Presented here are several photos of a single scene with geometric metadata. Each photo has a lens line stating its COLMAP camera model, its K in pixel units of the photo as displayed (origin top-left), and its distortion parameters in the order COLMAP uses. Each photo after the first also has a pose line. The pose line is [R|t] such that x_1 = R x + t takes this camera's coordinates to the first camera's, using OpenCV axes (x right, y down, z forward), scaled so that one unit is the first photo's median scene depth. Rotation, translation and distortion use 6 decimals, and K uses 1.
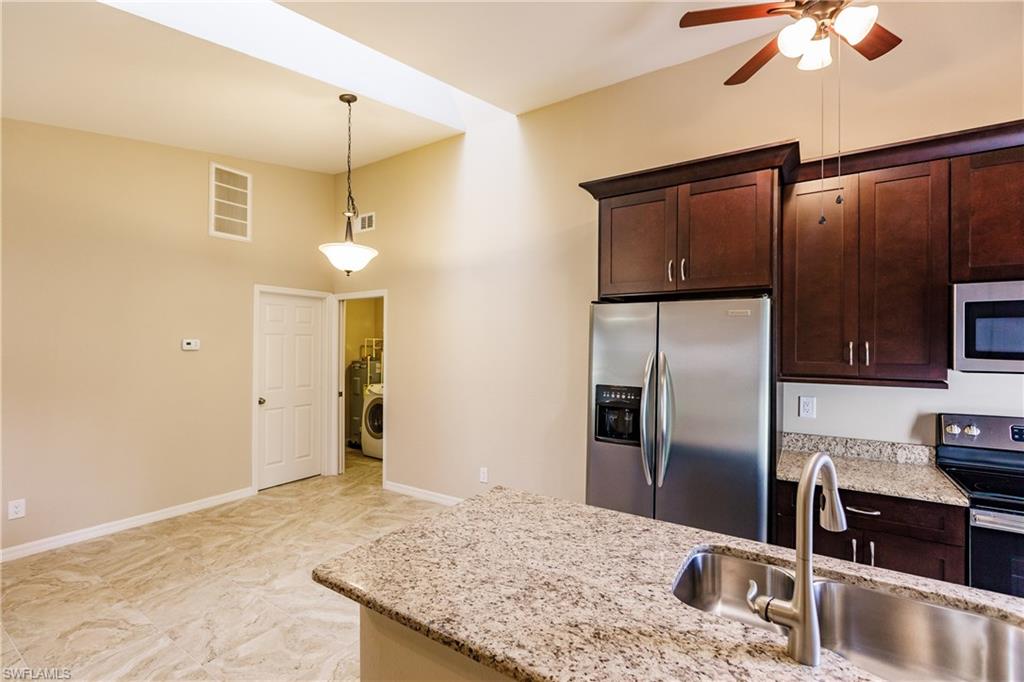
lens RADIAL K [[457.3, 0, 510.5], [0, 457.3, 340.3], [0, 0, 1]] dist [0.002106, -0.000474]
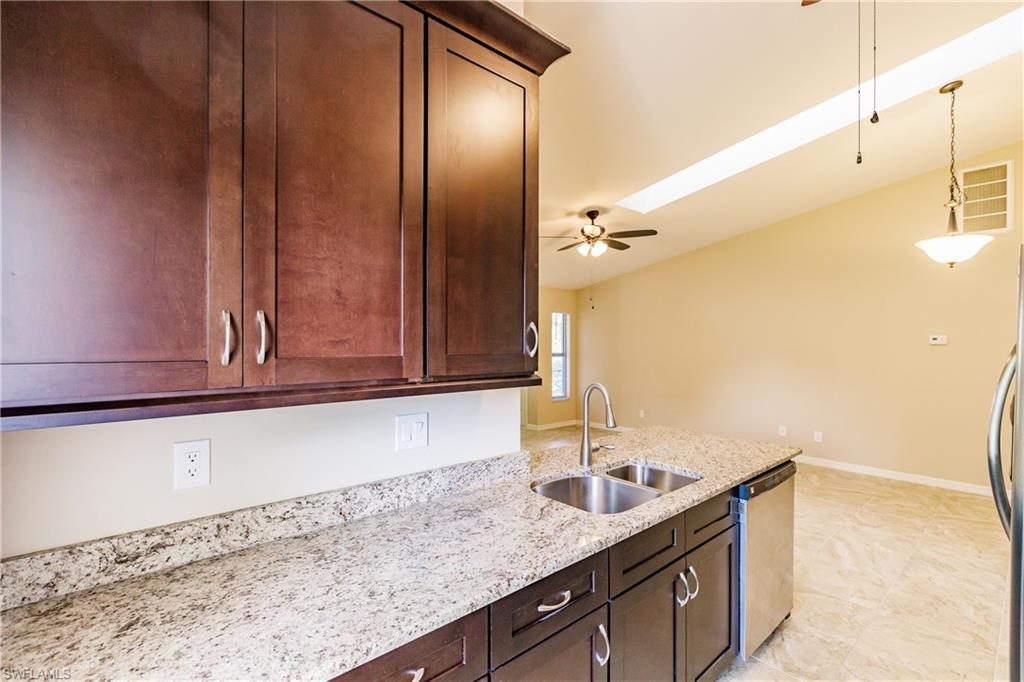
lens RADIAL K [[457.3, 0, 512.5], [0, 457.3, 344.2], [0, 0, 1]] dist [0.002106, -0.000474]
pose [[-0.267931, 0.001683, -0.963437, 0.828613], [0.003875, 0.999992, 0.000669, 0.018158], [0.963430, -0.003554, -0.267935, 0.347632]]
